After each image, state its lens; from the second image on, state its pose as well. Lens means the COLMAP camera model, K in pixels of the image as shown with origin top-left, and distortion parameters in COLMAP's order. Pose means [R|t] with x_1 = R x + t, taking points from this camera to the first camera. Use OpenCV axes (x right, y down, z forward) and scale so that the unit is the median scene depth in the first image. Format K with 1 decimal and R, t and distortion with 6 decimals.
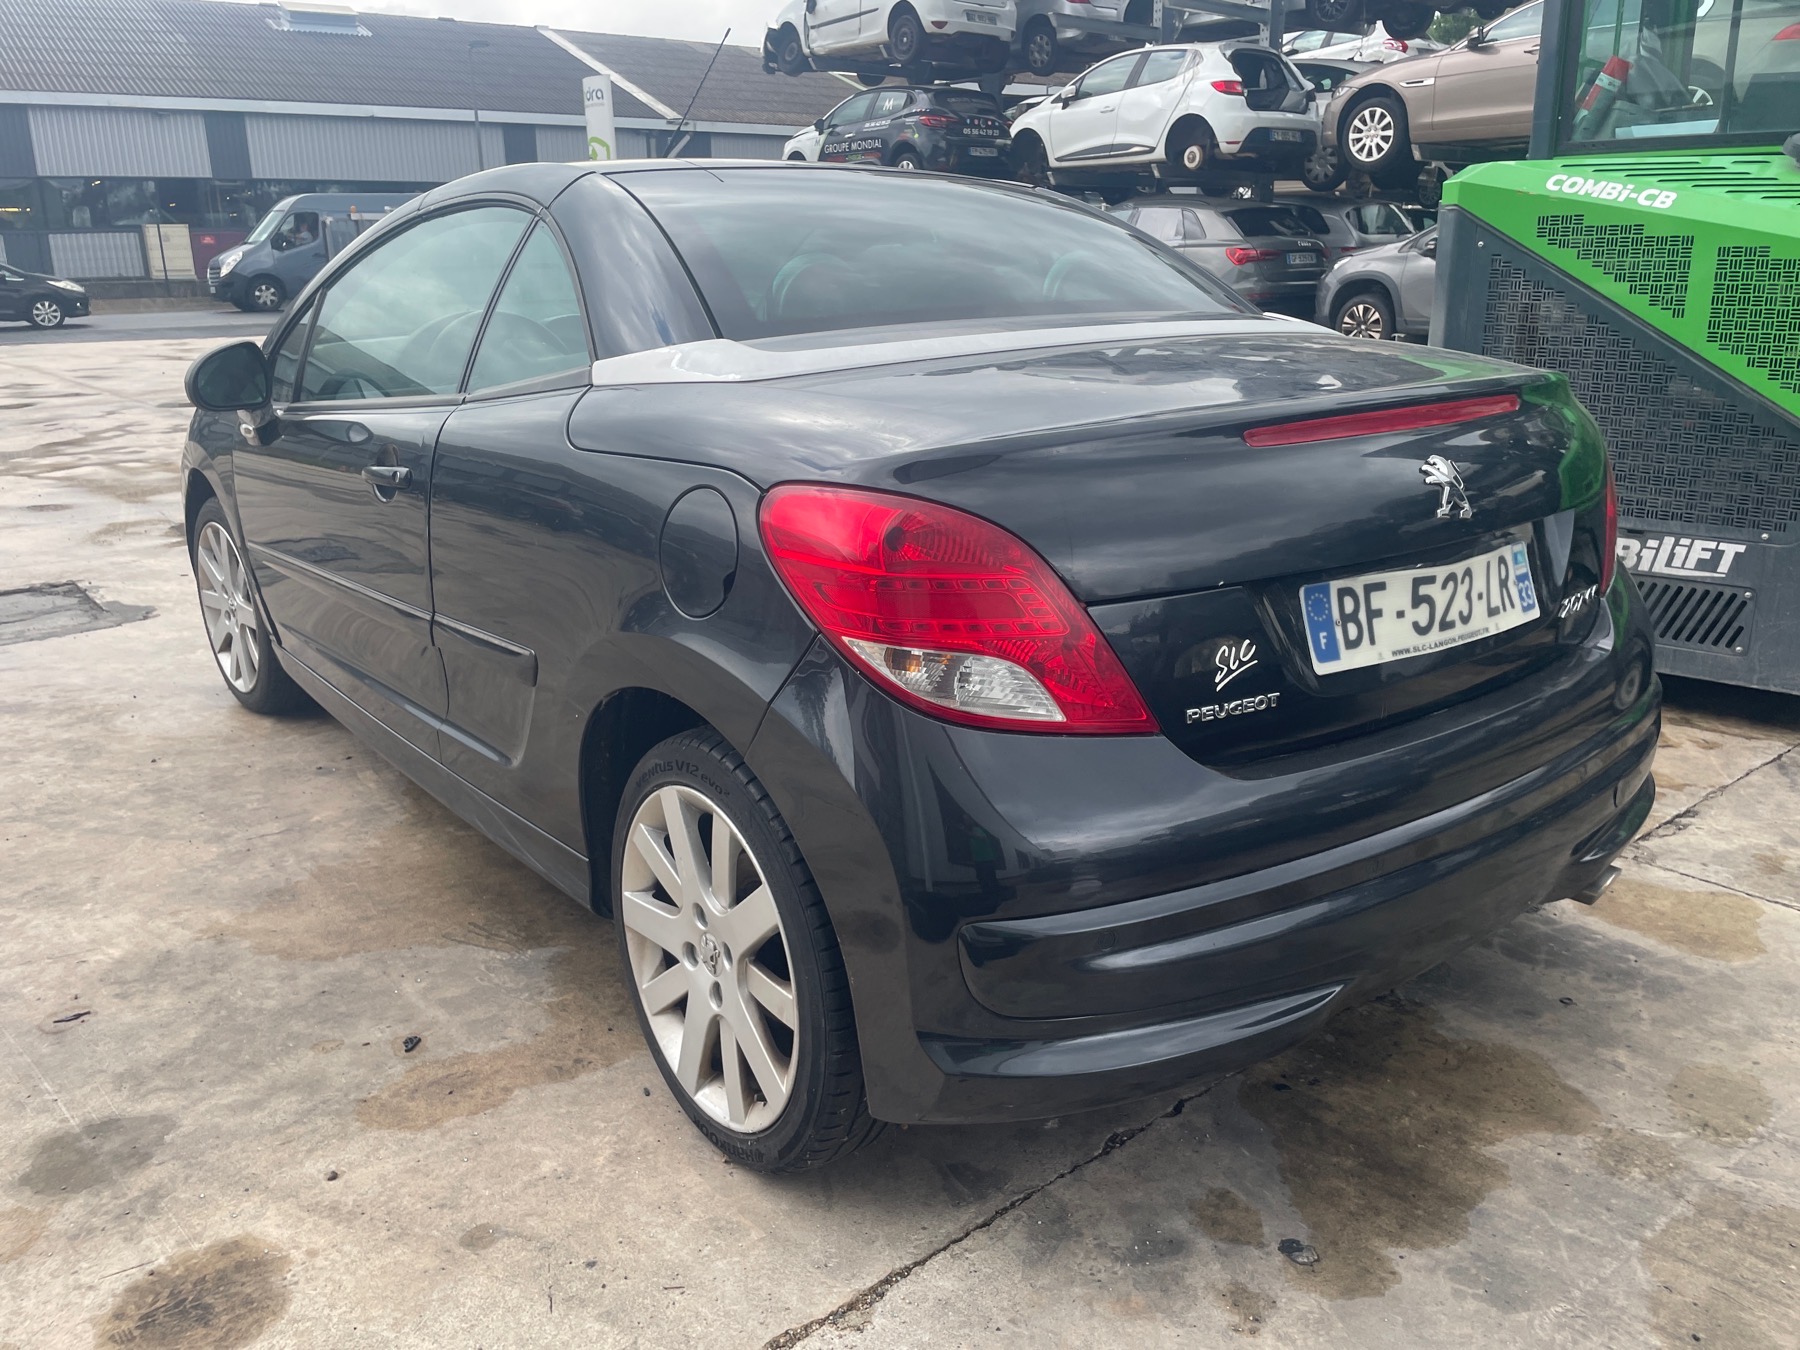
lens RADIAL K [[1354.4, 0, 895.7], [0, 1354.4, 610.5], [0, 0, 1]] dist [0.084923, -0.093830]
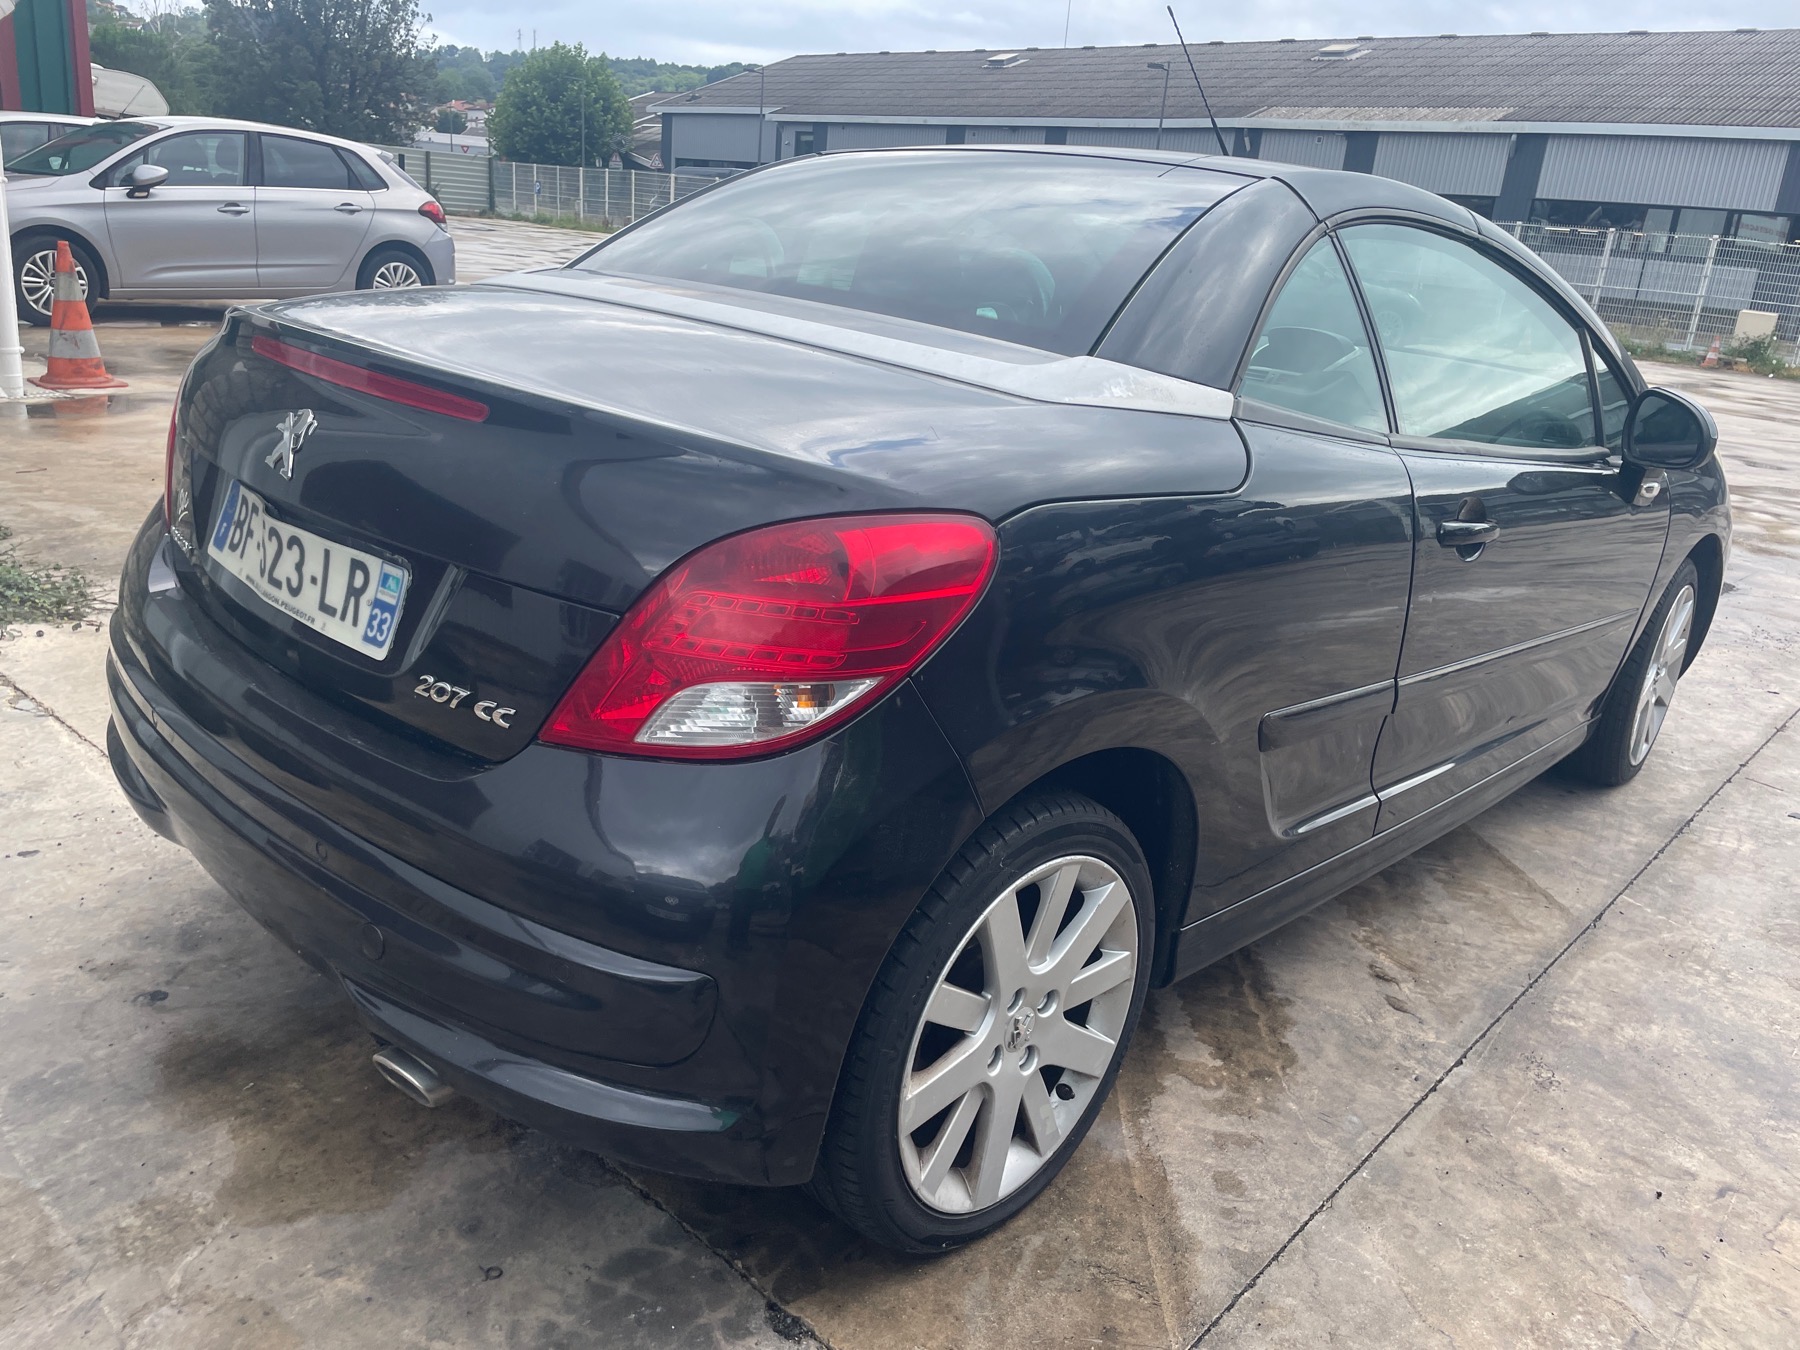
lens RADIAL K [[1354.4, 0, 895.7], [0, 1354.4, 610.5], [0, 0, 1]] dist [0.084923, -0.093830]
pose [[0.155785, 0.301201, -0.940749, 1.306292], [-0.336547, 0.911580, 0.236131, -0.327159], [0.928691, 0.279820, 0.243378, 1.102394]]
